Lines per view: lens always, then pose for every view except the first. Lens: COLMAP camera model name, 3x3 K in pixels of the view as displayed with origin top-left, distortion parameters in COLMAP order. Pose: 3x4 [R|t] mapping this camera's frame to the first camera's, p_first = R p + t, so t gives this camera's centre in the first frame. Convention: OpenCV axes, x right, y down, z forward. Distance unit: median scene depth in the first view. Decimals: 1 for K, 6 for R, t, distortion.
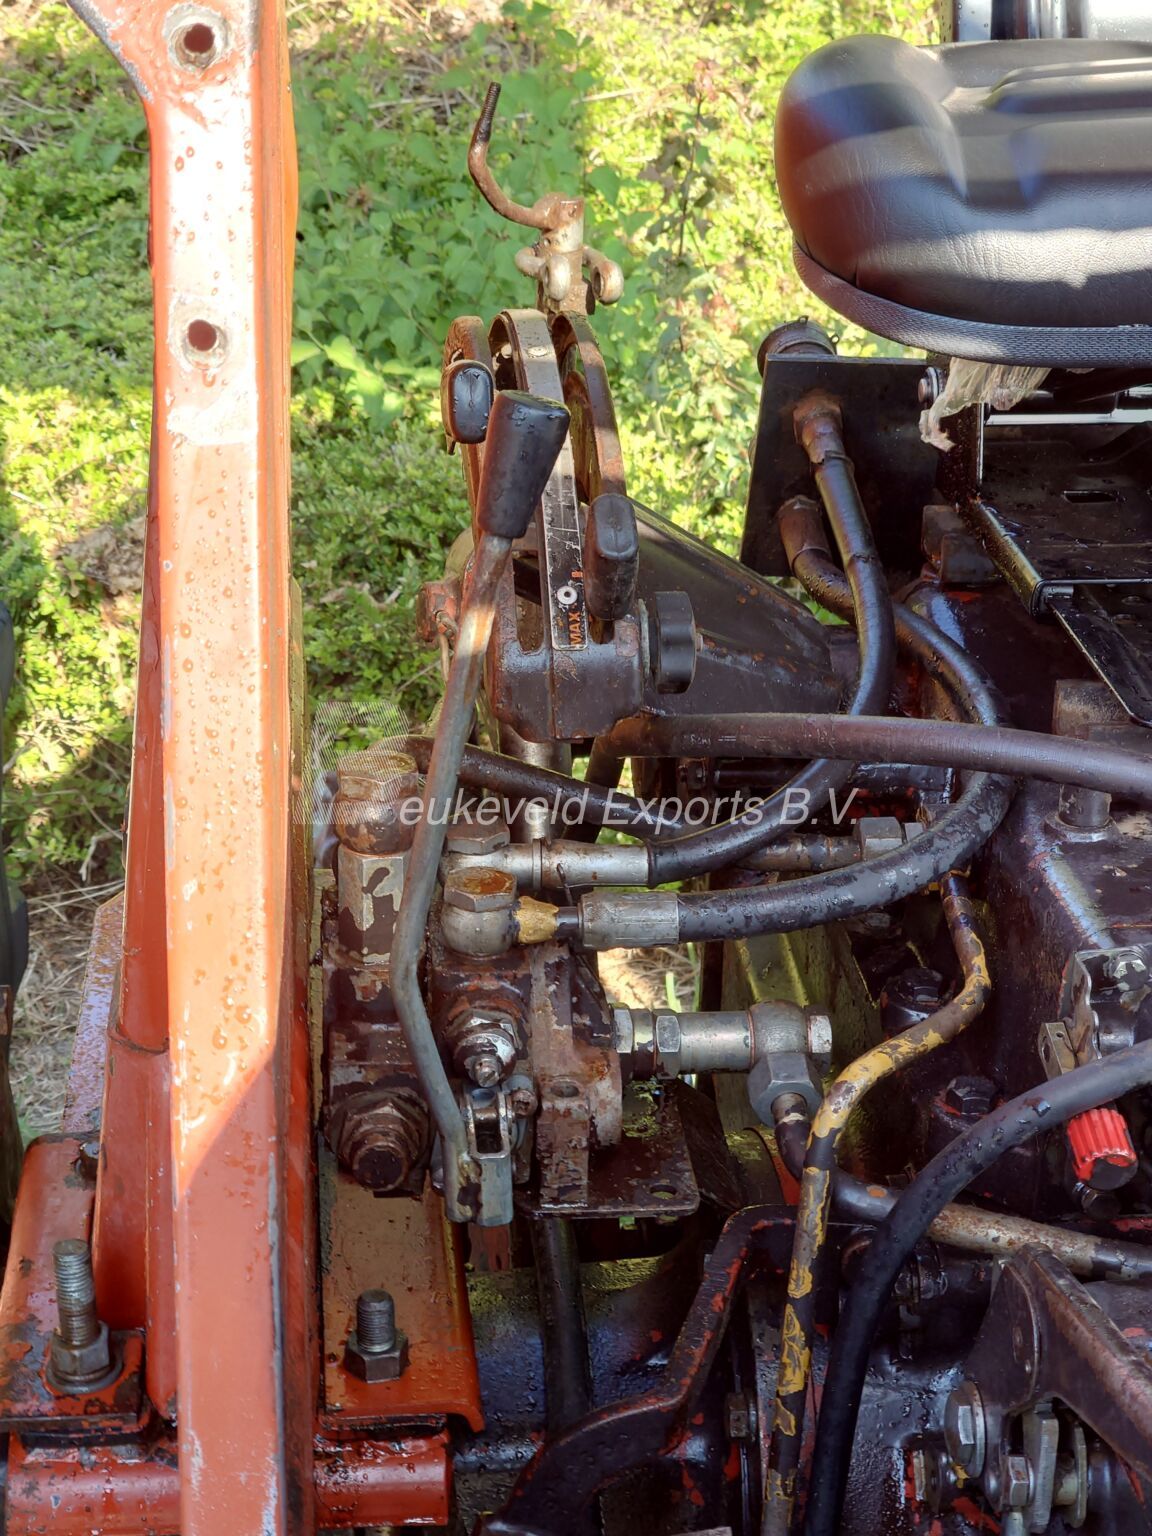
lens RADIAL K [[2691.6, 0, 576.0], [0, 2691.6, 768.0], [0, 0, 1]] dist [0.051620, -0.209738]
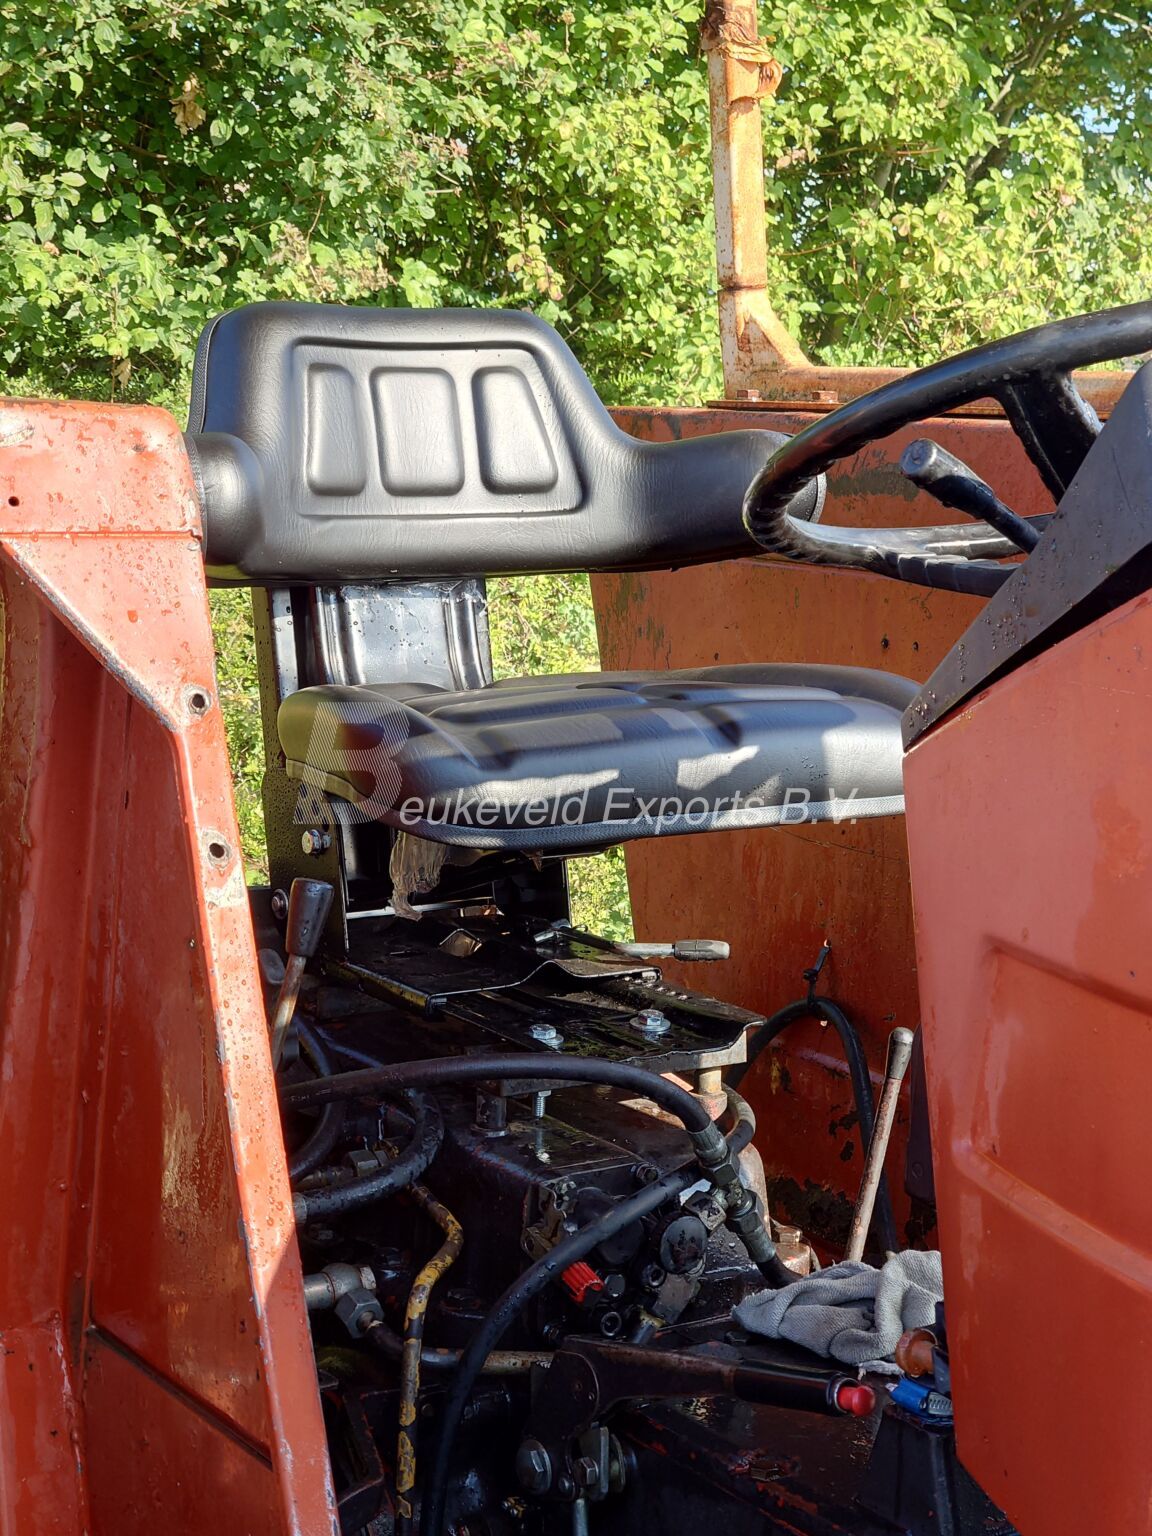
lens RADIAL K [[2569.9, 0, 555.2], [0, 2569.9, 805.2], [0, 0, 1]] dist [-0.006586, 0.123002]
pose [[0.880003, -0.070381, 0.469724, -0.566625], [0.169979, 0.970128, -0.173089, 0.119656], [-0.443510, 0.232162, 0.865679, -0.502457]]
